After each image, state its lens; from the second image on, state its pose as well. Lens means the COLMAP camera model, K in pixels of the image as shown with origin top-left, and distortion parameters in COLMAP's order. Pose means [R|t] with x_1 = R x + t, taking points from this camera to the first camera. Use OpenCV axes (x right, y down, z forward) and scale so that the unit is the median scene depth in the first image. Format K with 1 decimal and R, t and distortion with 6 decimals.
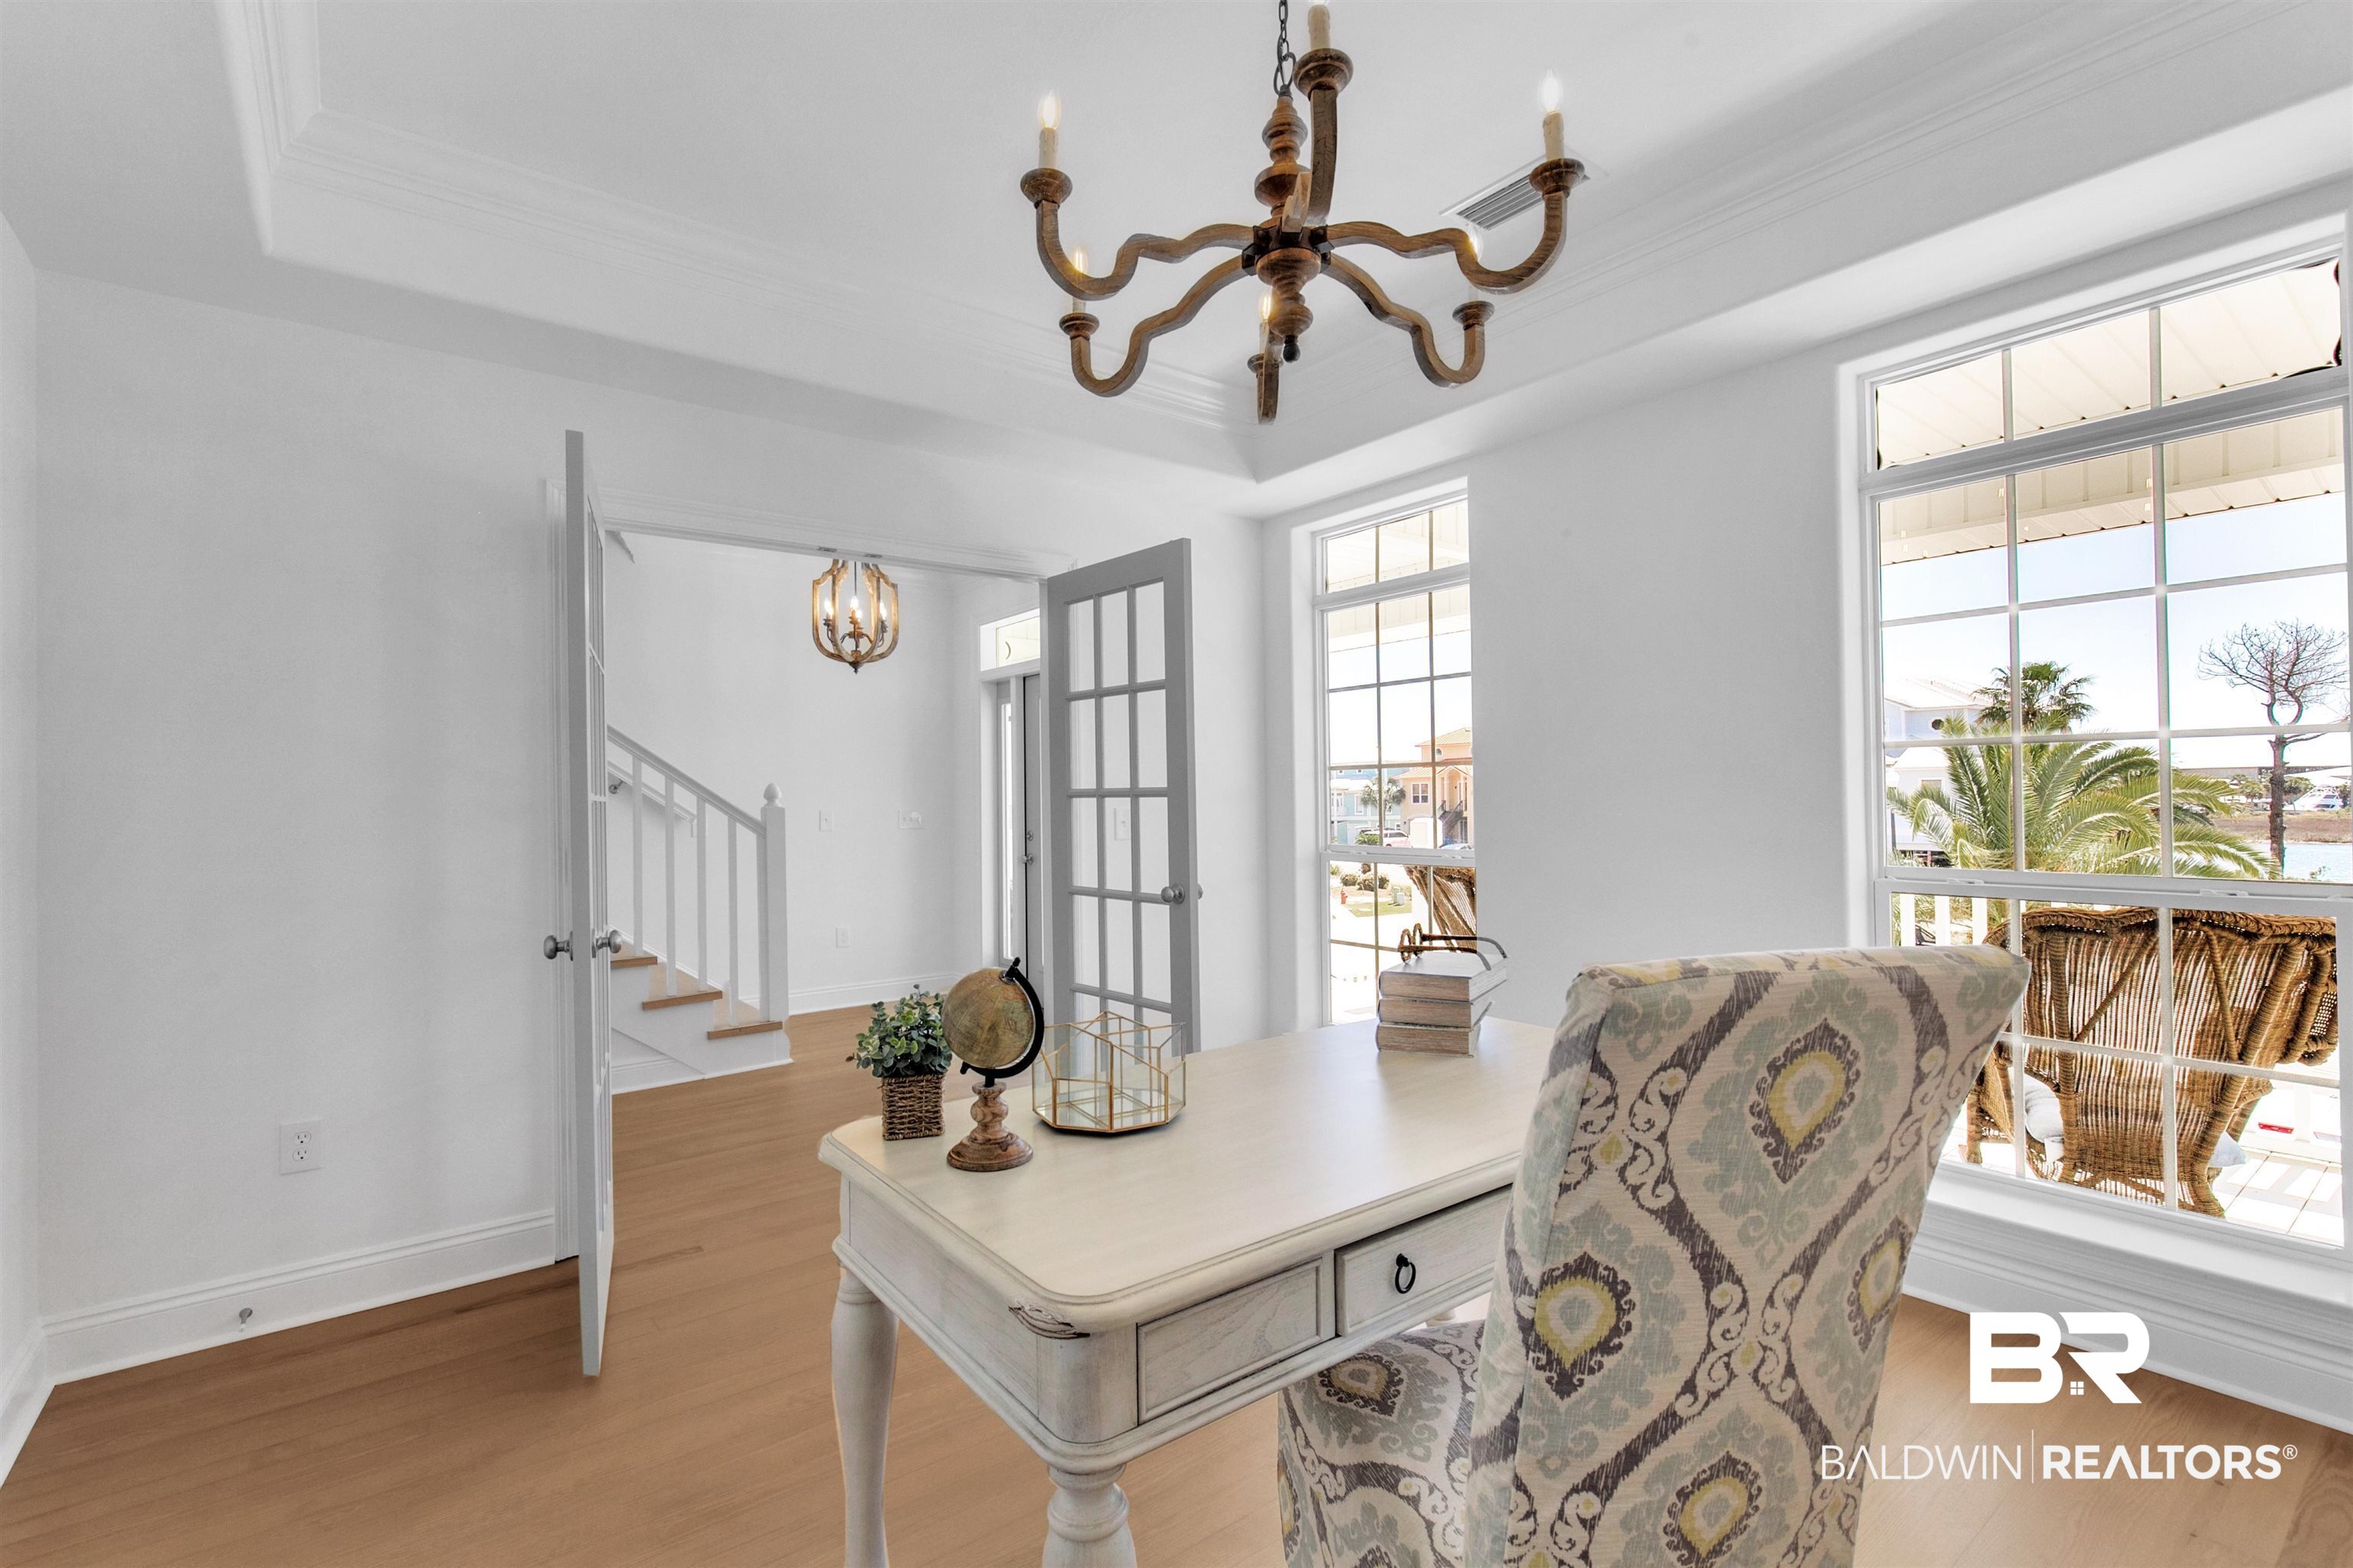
lens RADIAL K [[1053.1, 0, 1176.5], [0, 1053.1, 784.0], [0, 0, 1]] dist [0.005385, -0.000051]
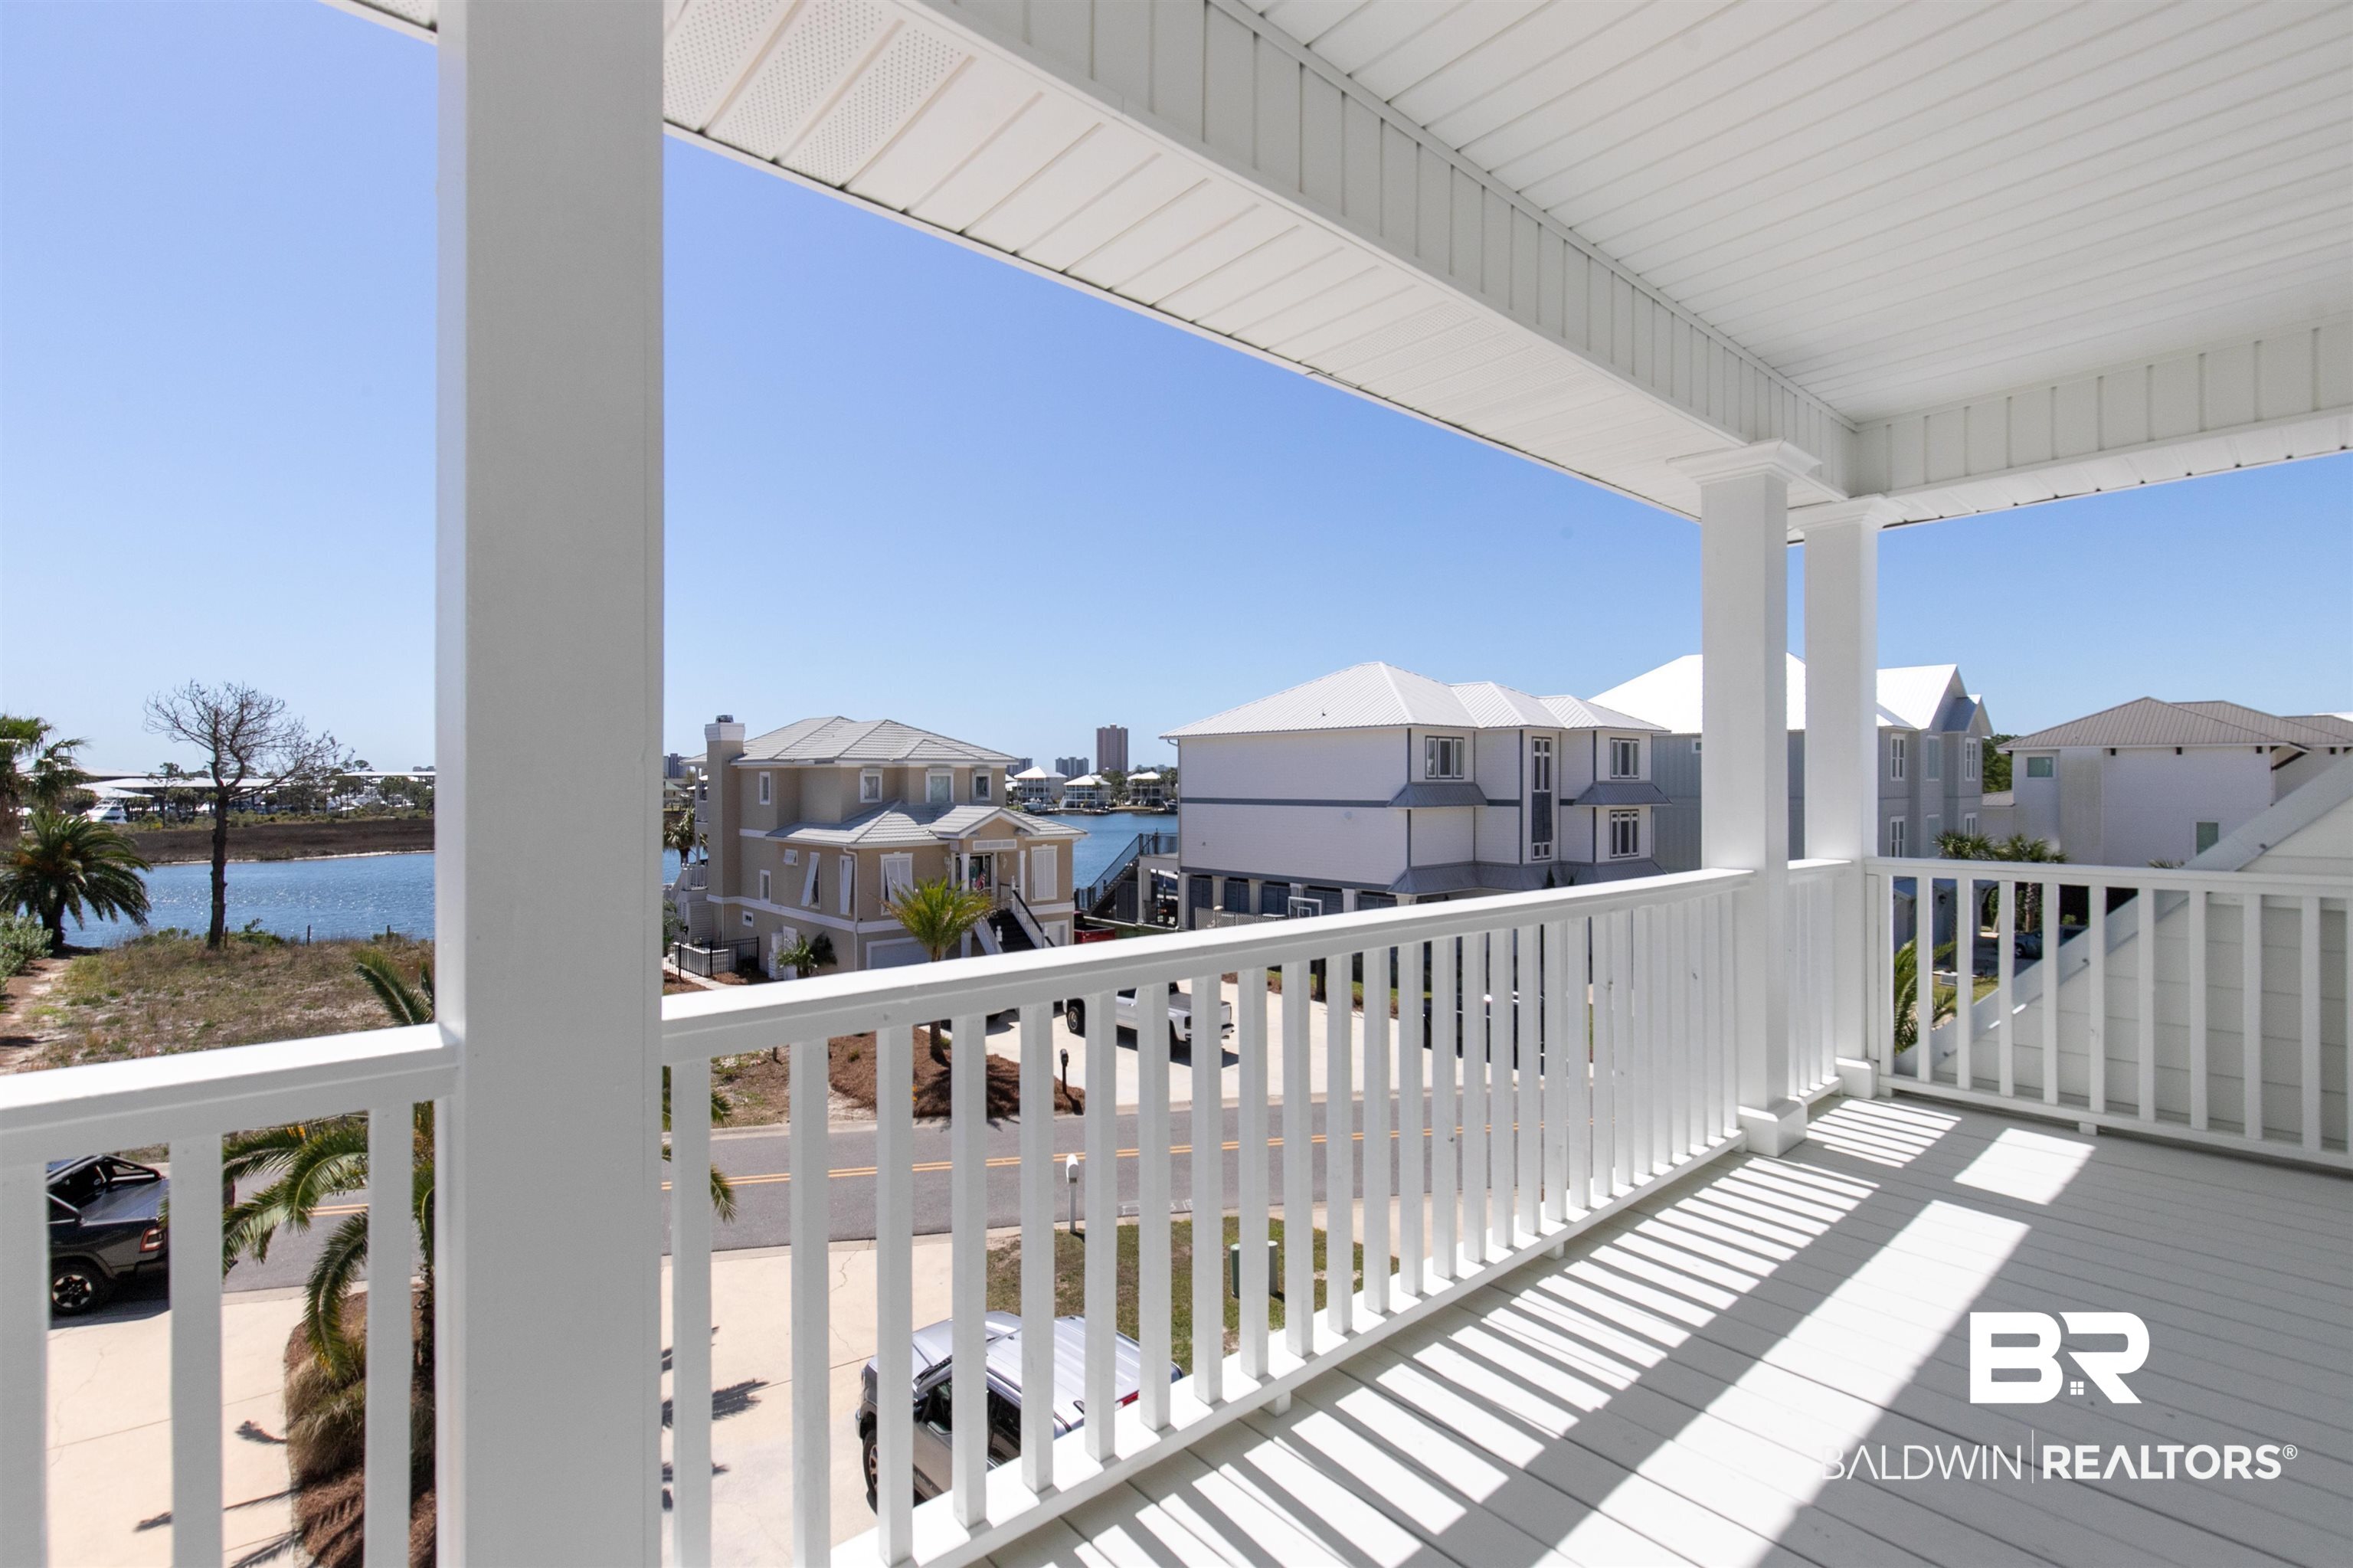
lens RADIAL K [[1053.1, 0, 1176.5], [0, 1053.1, 784.0], [0, 0, 1]] dist [0.005385, -0.000051]
pose [[-0.063637, 0.008512, 0.997937, -0.025909], [-0.009615, 0.999912, -0.009142, -0.055291], [-0.997927, -0.010177, -0.063550, 0.156583]]
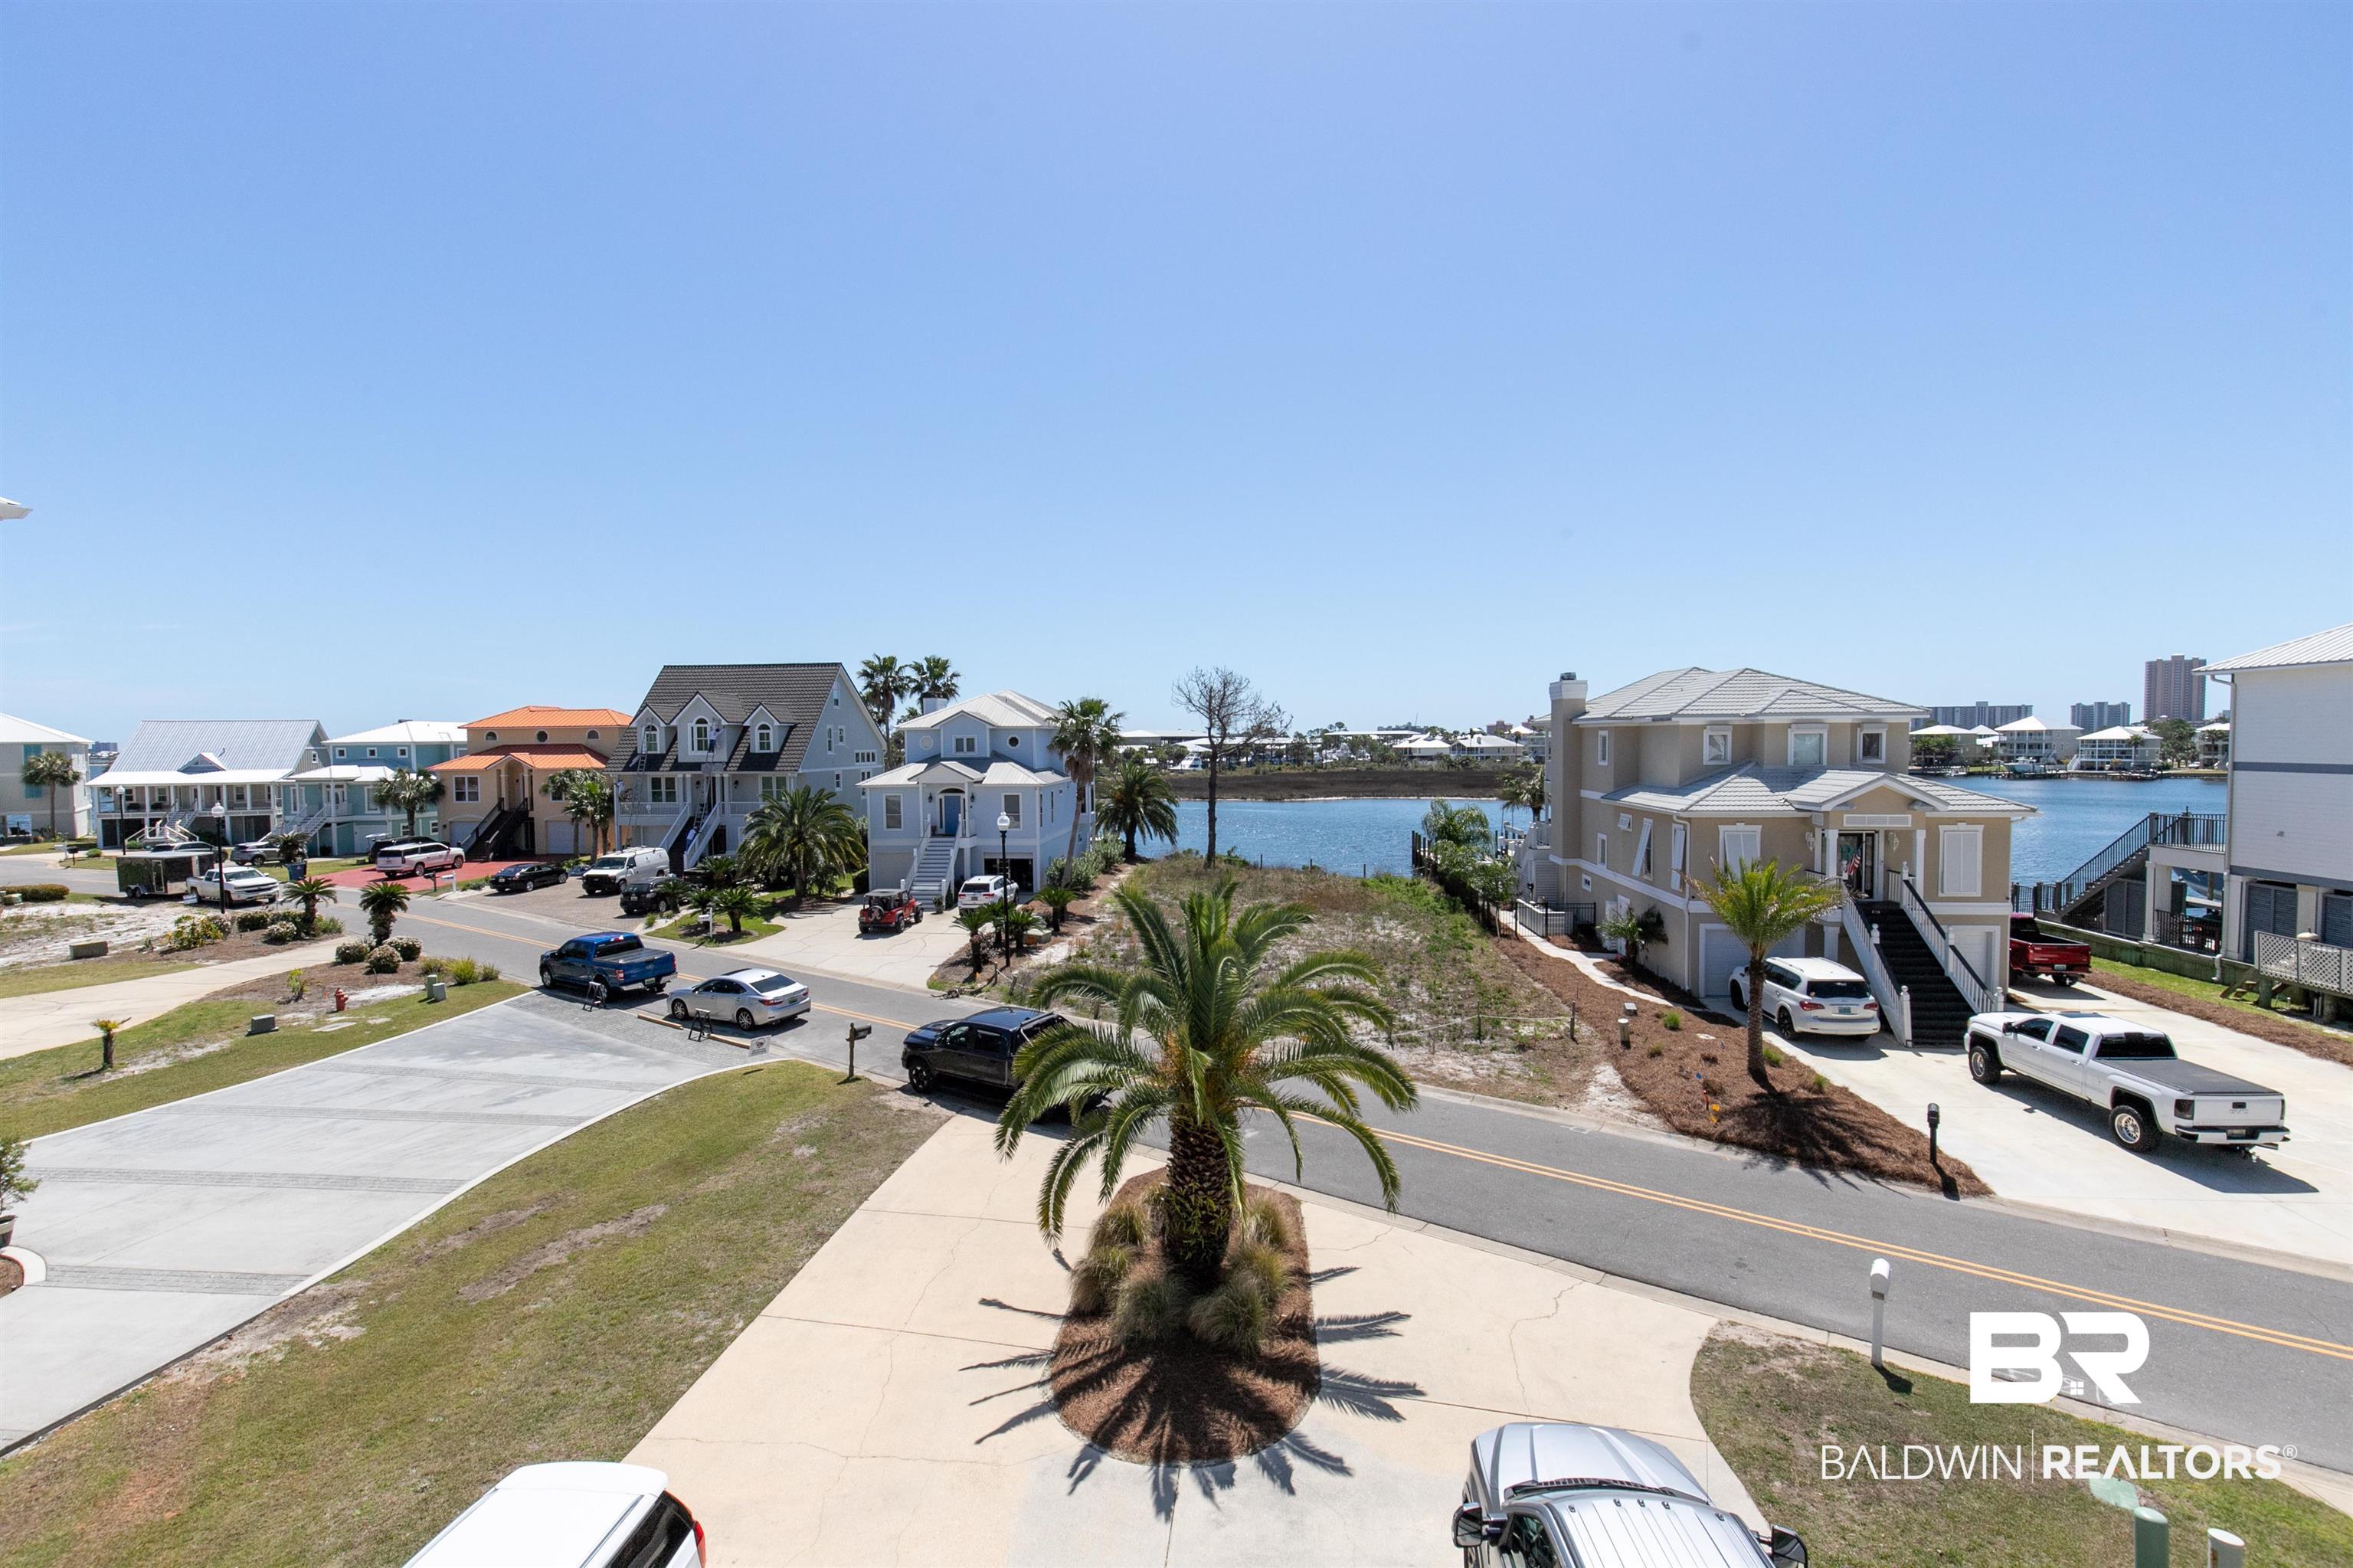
lens RADIAL K [[1053.1, 0, 1176.5], [0, 1053.1, 784.0], [0, 0, 1]] dist [0.005385, -0.000051]
pose [[0.683602, -0.023545, 0.729475, 0.030099], [-0.009337, 0.999116, 0.040997, -0.058953], [-0.729795, -0.034837, 0.682778, 0.119555]]
